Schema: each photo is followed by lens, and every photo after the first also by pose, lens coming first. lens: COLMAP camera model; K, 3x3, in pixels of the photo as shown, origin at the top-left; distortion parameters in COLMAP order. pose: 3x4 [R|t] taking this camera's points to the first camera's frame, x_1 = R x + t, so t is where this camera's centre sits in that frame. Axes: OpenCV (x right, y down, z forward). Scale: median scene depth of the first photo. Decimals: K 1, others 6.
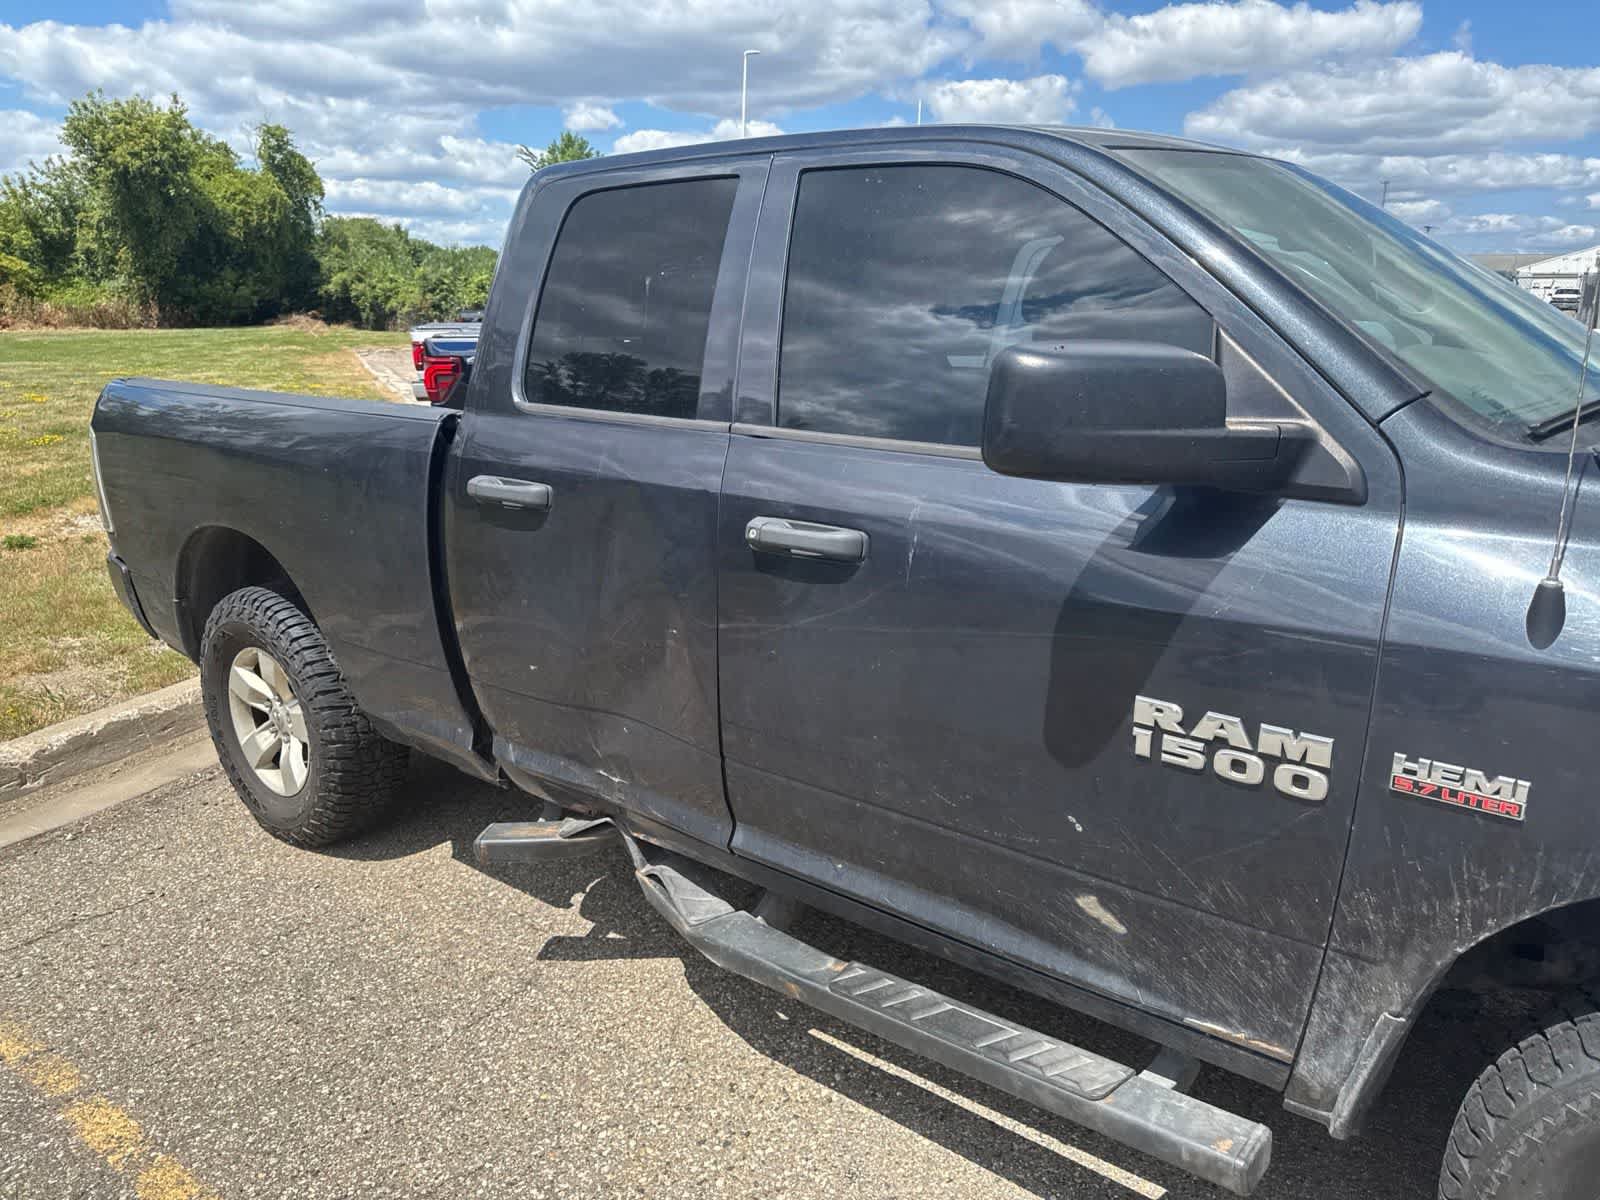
lens RADIAL K [[1139.5, 0, 793.9], [0, 1139.5, 589.2], [0, 0, 1]] dist [0.029664, -0.029096]
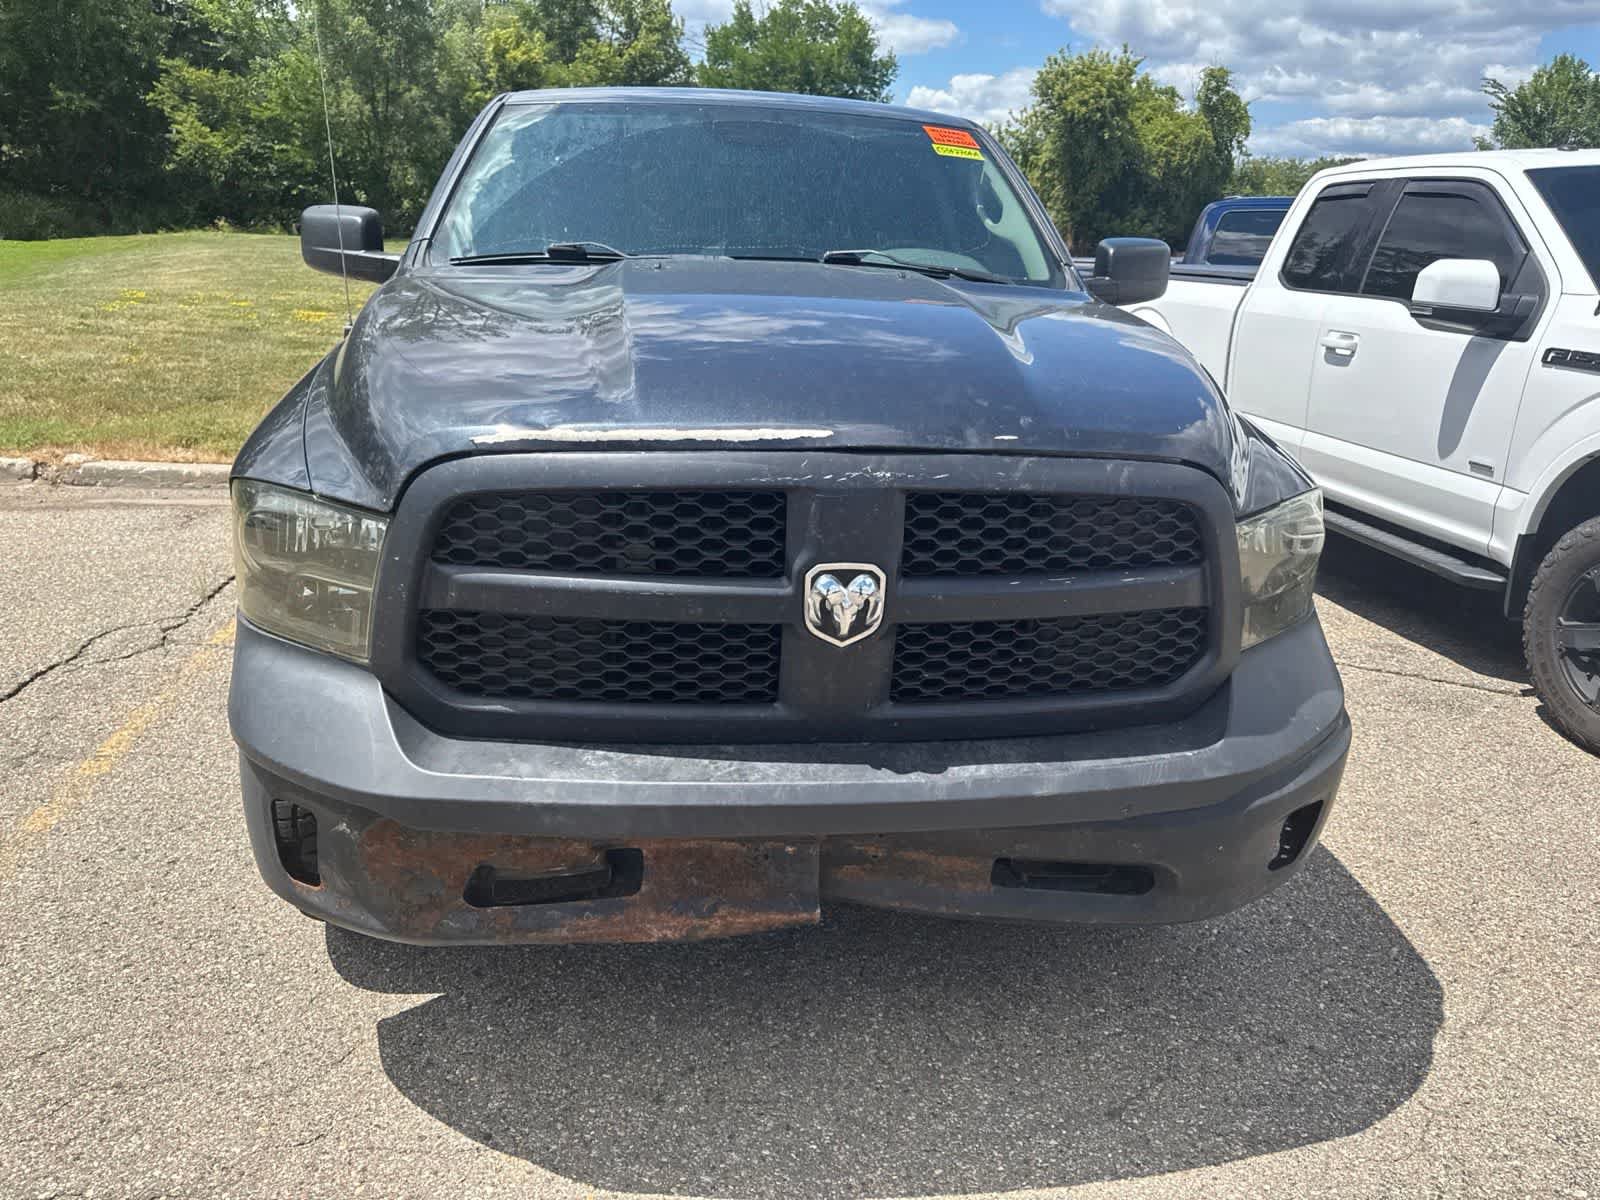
lens RADIAL K [[1139.5, 0, 818.4], [0, 1139.5, 593.2], [0, 0, 1]] dist [0.029664, -0.029096]
pose [[0.718583, 0.242593, -0.651757, 1.094205], [-0.210608, 0.969087, 0.128506, 0.007800], [0.662784, 0.044923, 0.747462, 0.024292]]
